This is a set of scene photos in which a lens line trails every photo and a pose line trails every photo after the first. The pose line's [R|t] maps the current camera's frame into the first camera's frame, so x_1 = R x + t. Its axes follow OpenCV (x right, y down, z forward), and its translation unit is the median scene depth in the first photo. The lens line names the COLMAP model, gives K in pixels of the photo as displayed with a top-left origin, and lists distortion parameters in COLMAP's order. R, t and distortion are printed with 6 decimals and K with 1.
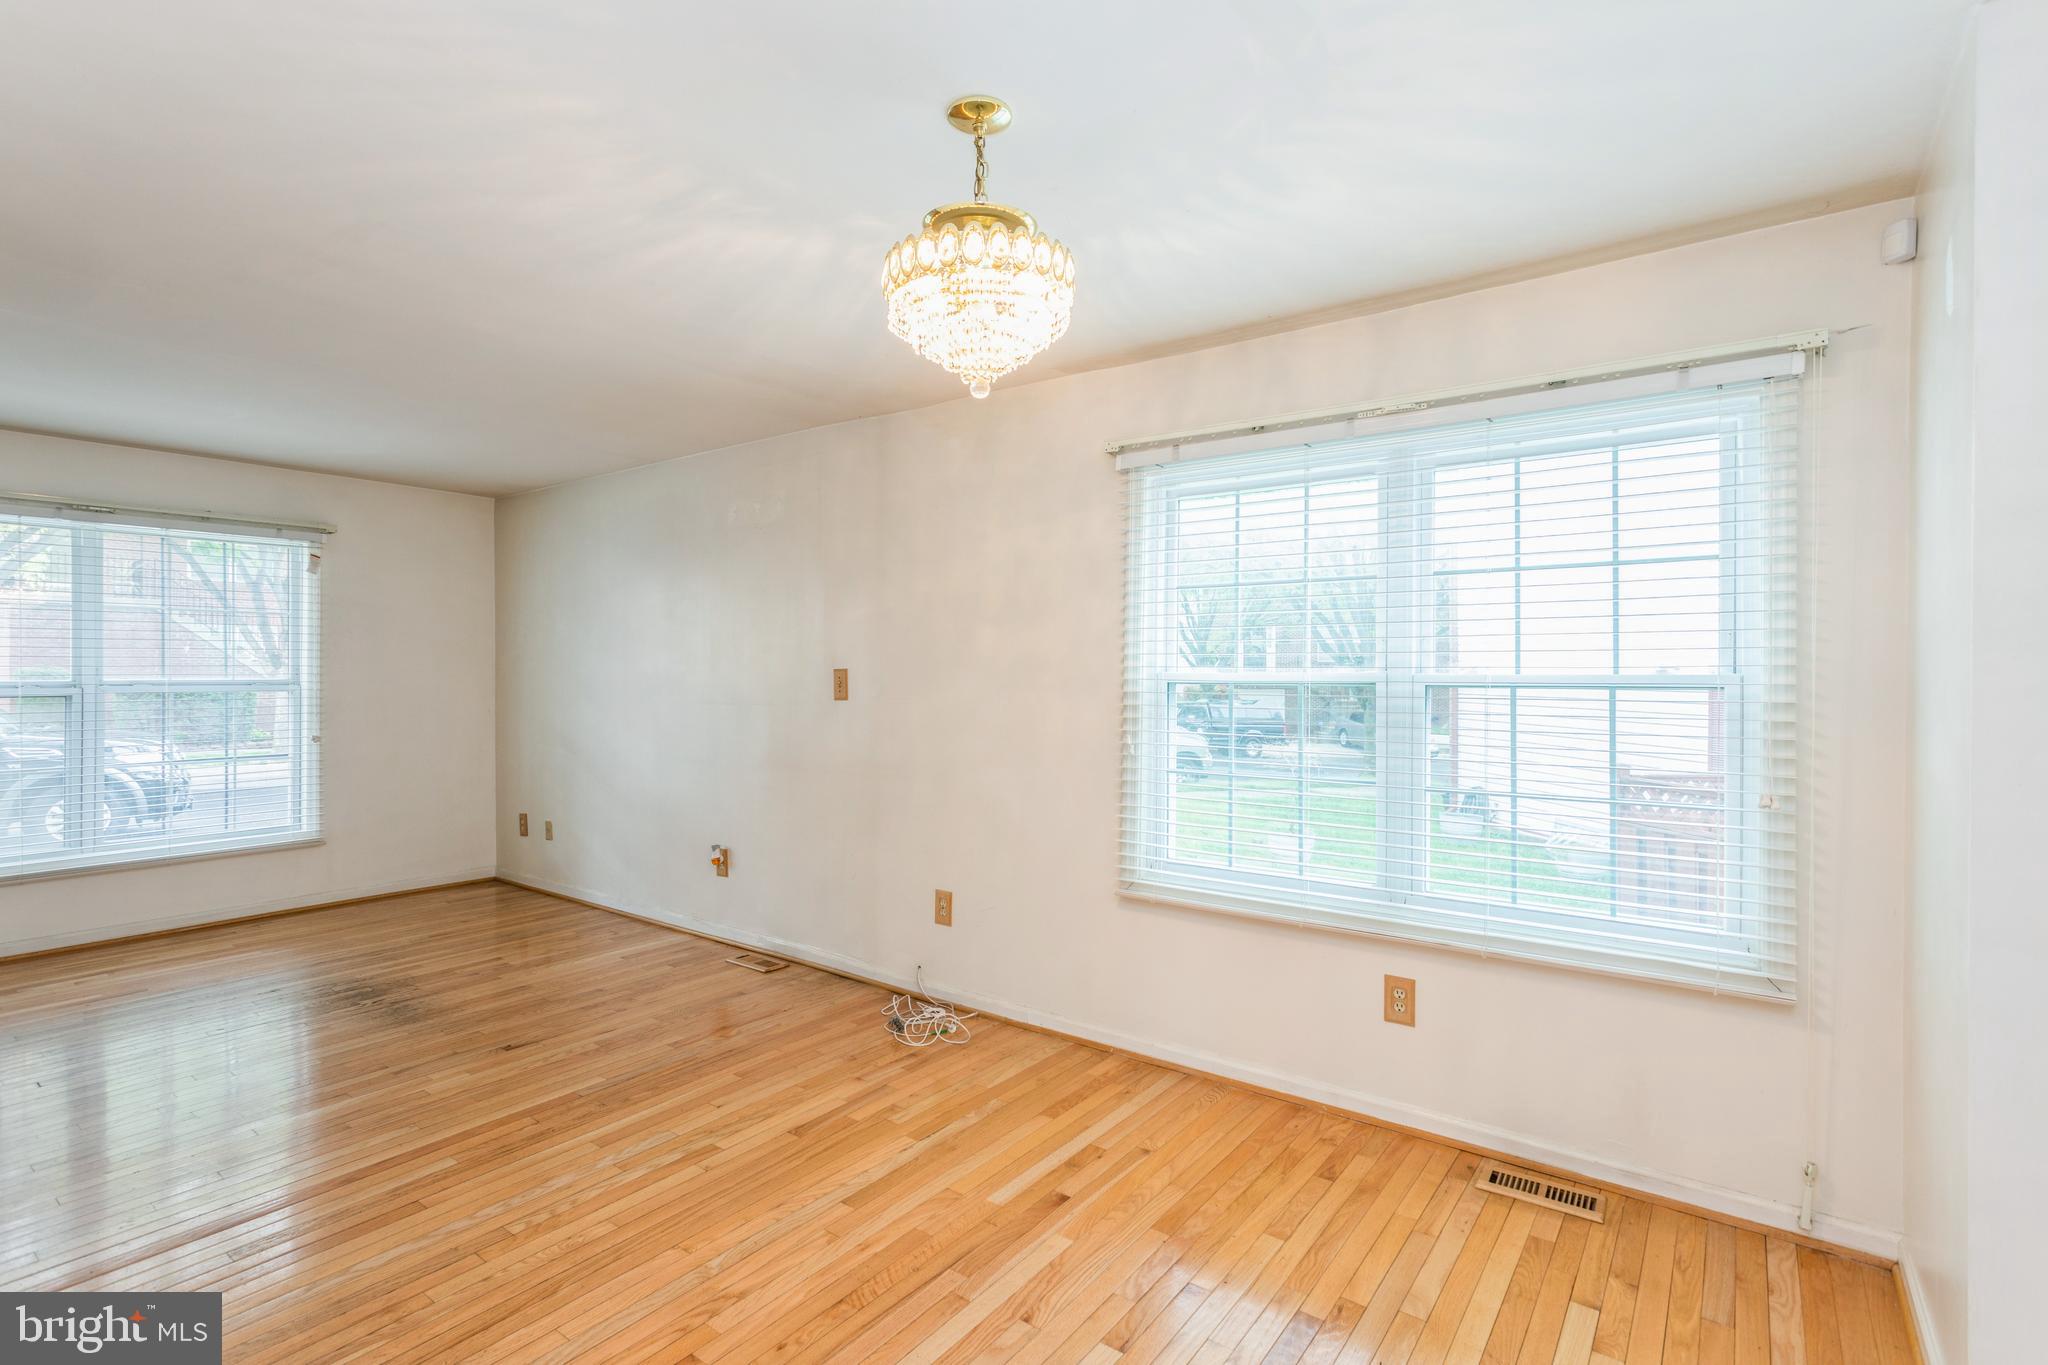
lens RADIAL K [[970.1, 0, 1030.5], [0, 970.1, 684.4], [0, 0, 1]] dist [0.004206, 0.000514]
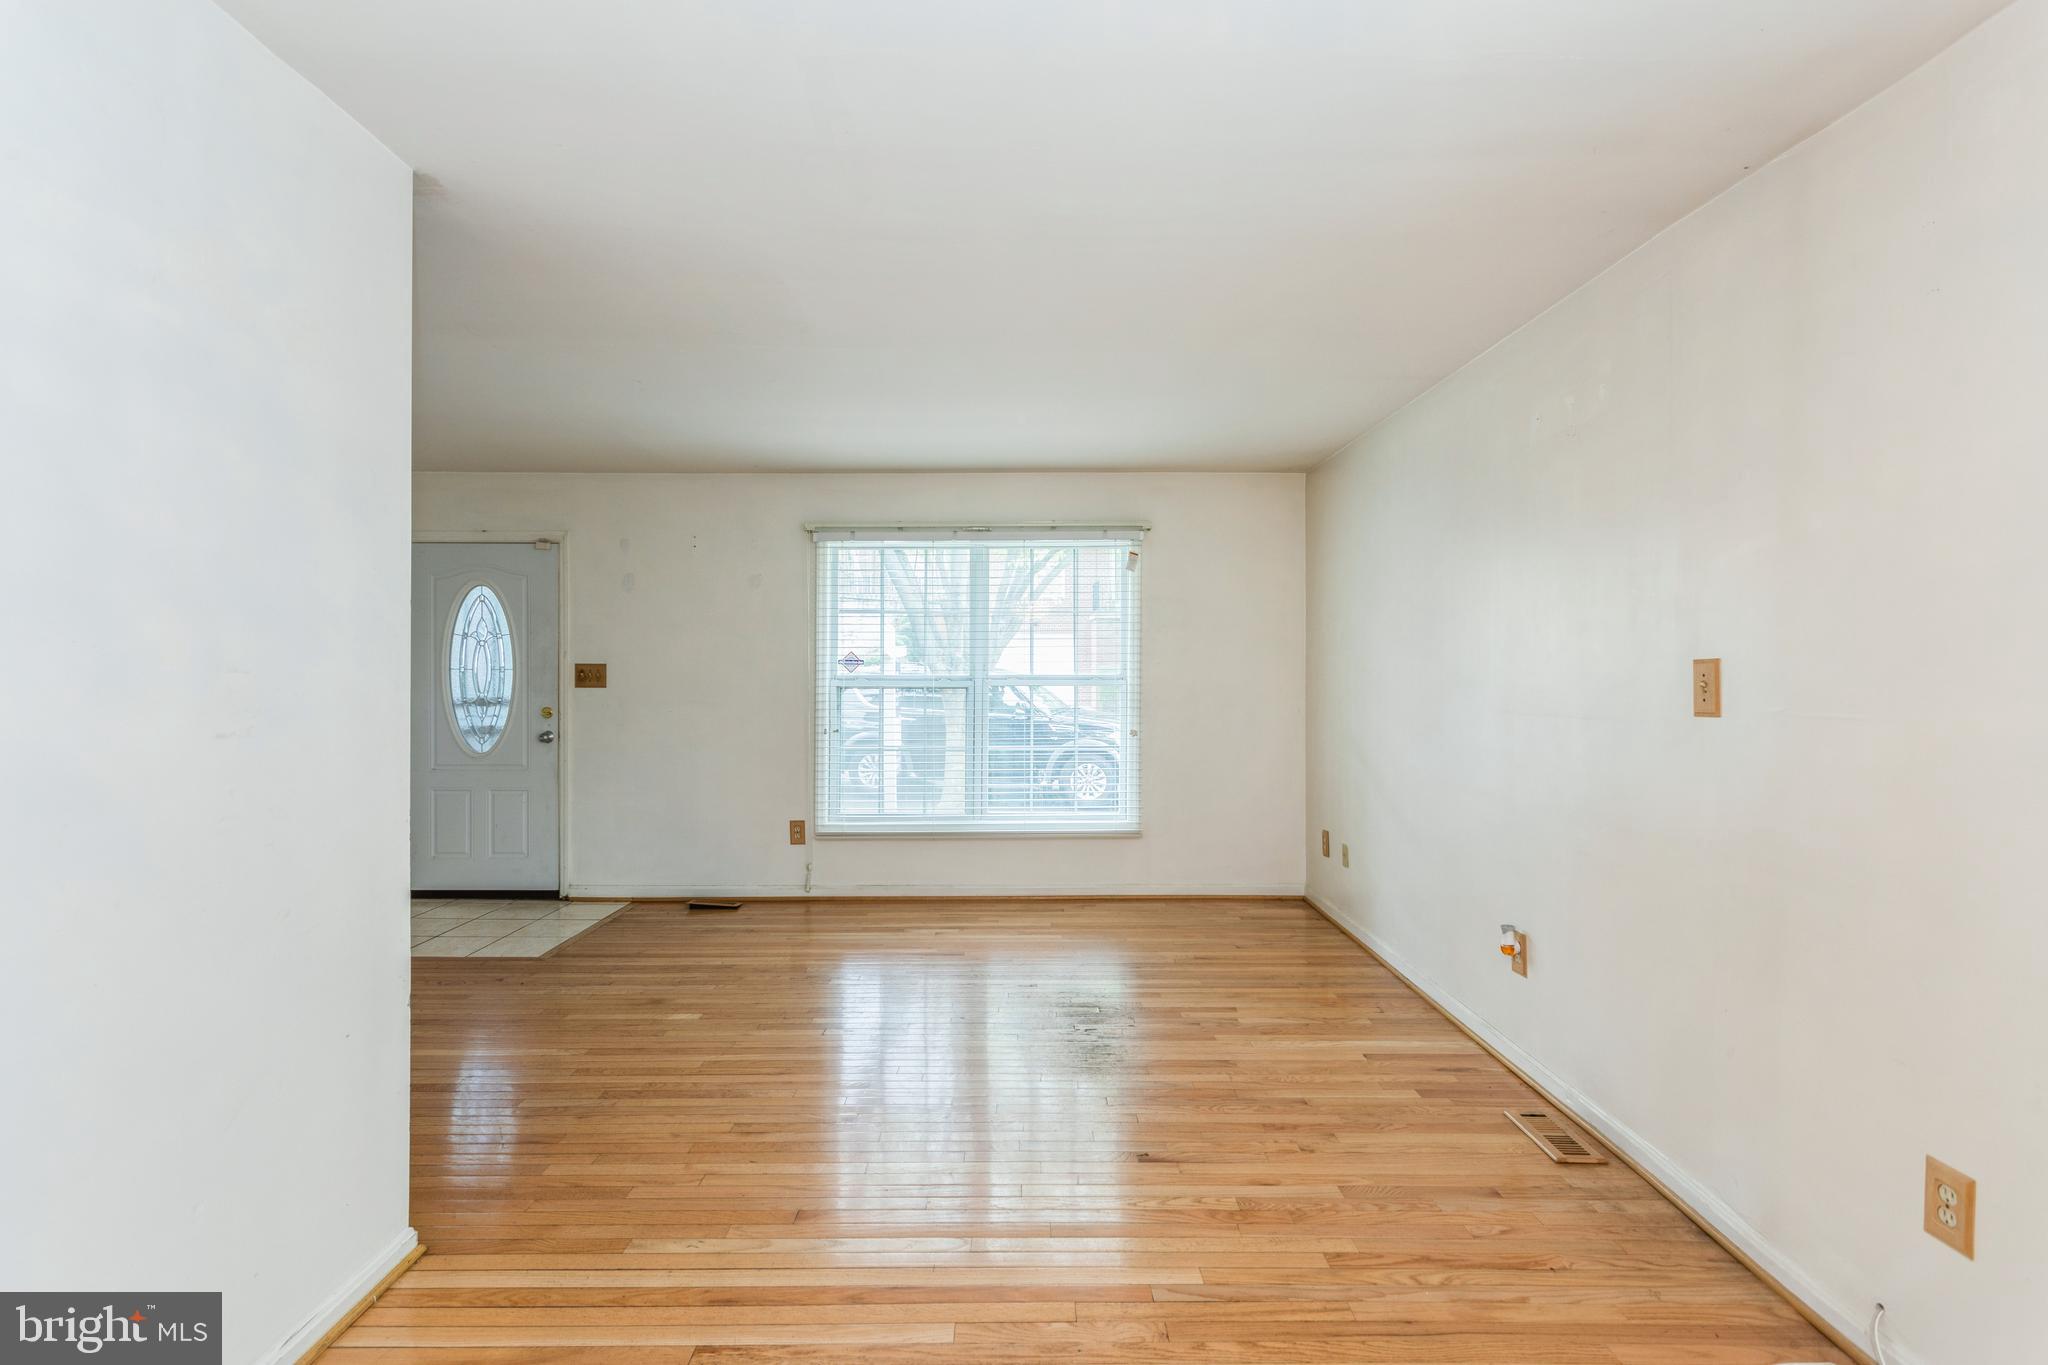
lens RADIAL K [[970.1, 0, 1013.3], [0, 970.1, 676.5], [0, 0, 1]] dist [0.004206, 0.000514]
pose [[0.592103, 0.005387, -0.805844, 0.012898], [-0.009150, 0.999958, -0.000039, -0.002457], [0.805810, 0.007397, 0.592127, 0.391724]]
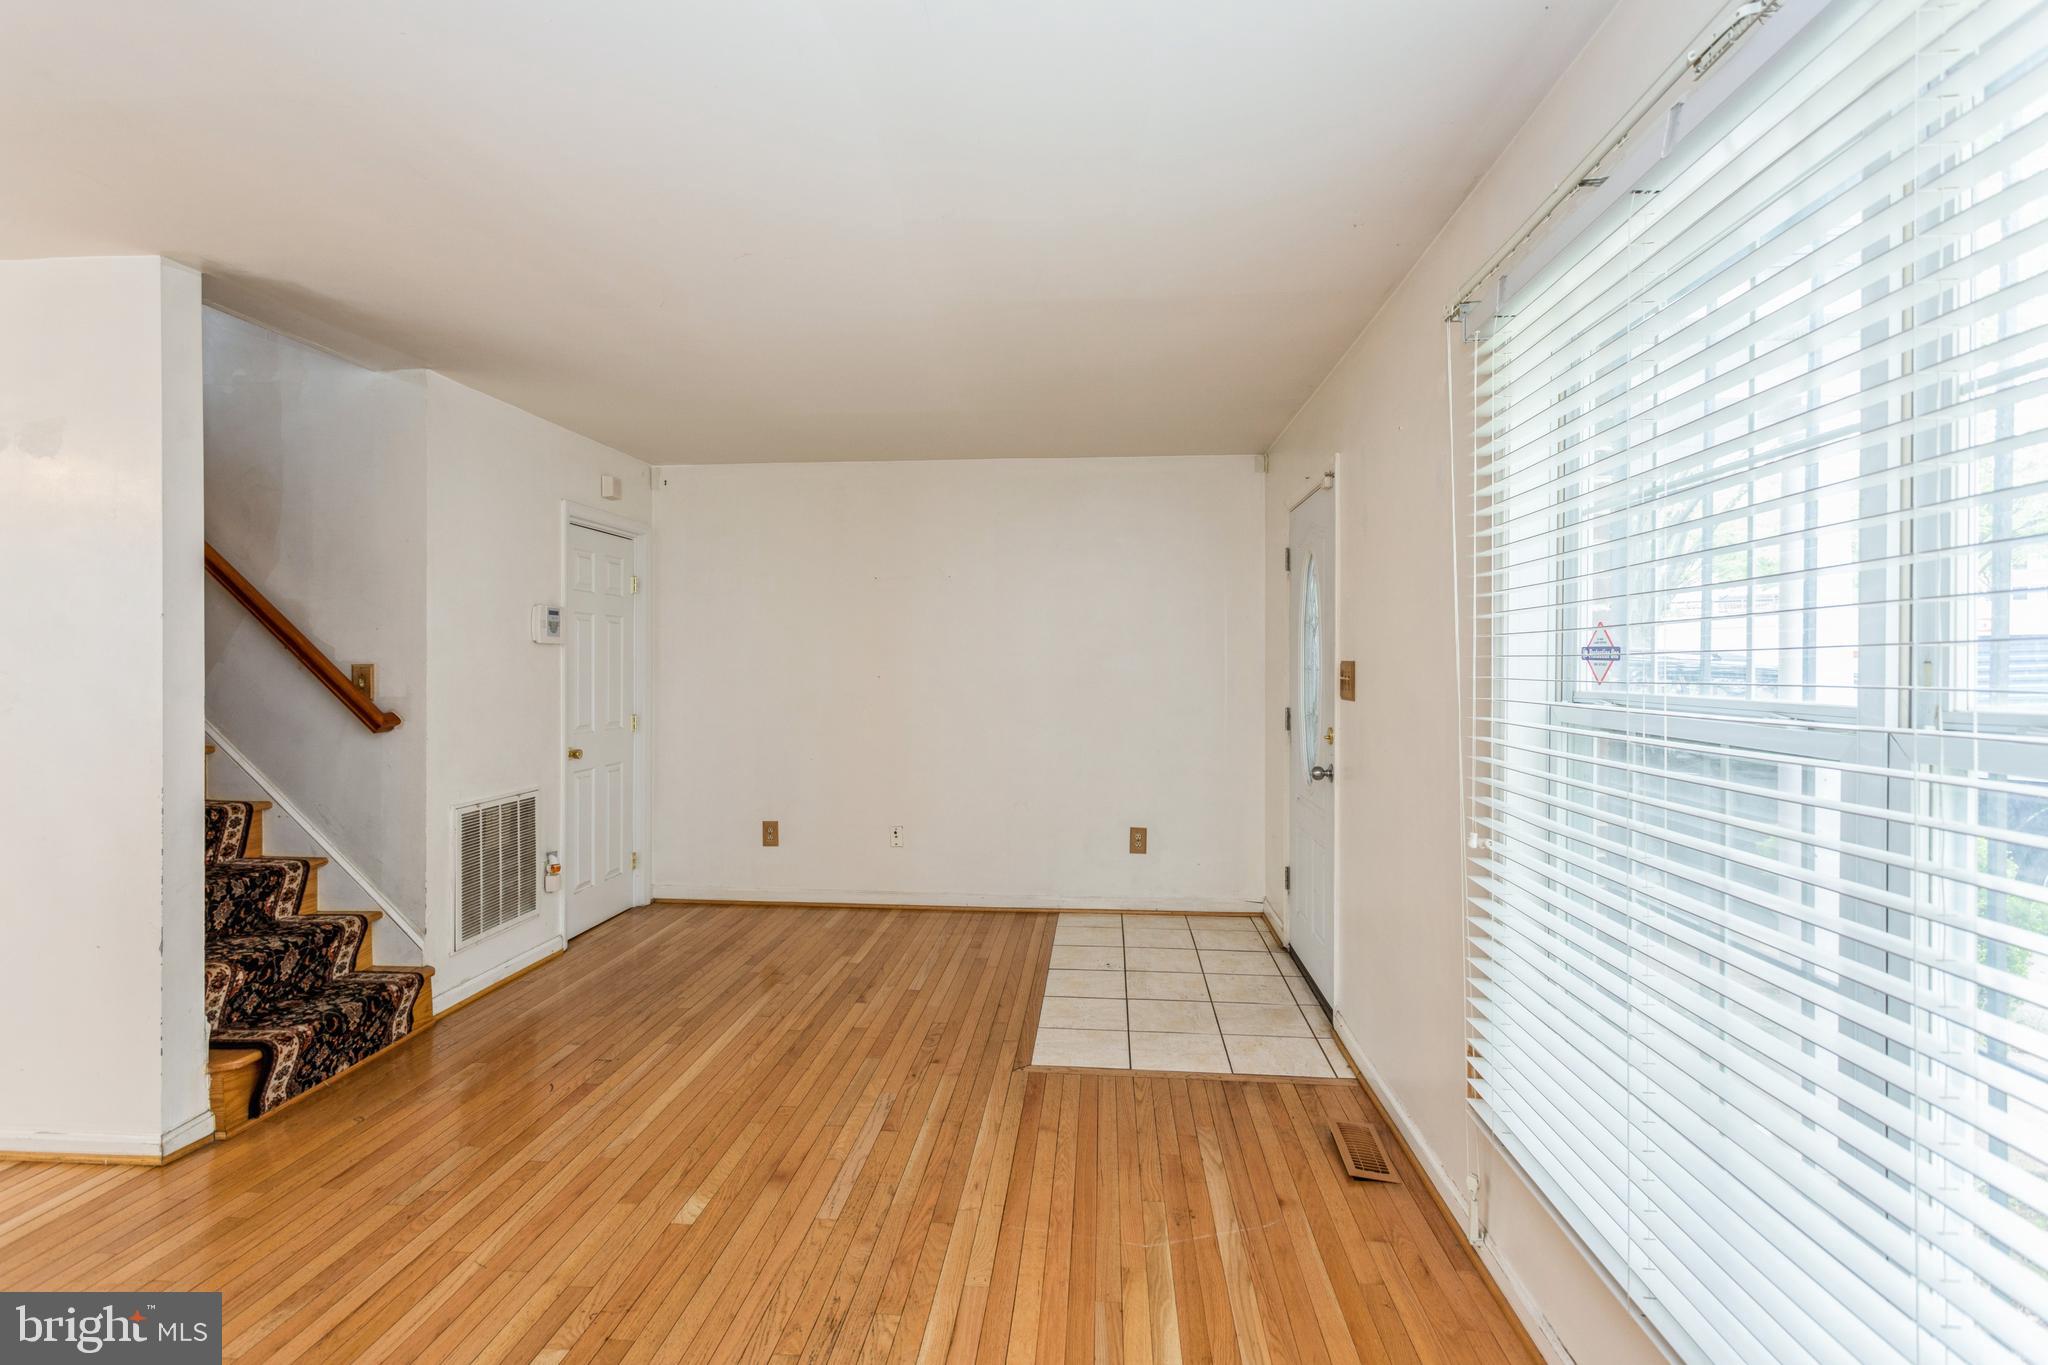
lens RADIAL K [[970.1, 0, 1020.0], [0, 970.1, 668.7], [0, 0, 1]] dist [0.004206, 0.000514]
pose [[-0.852798, -0.000365, -0.522241, -0.764668], [-0.008500, 0.999877, 0.013181, -0.018269], [0.522172, 0.015680, -0.852696, 1.287866]]
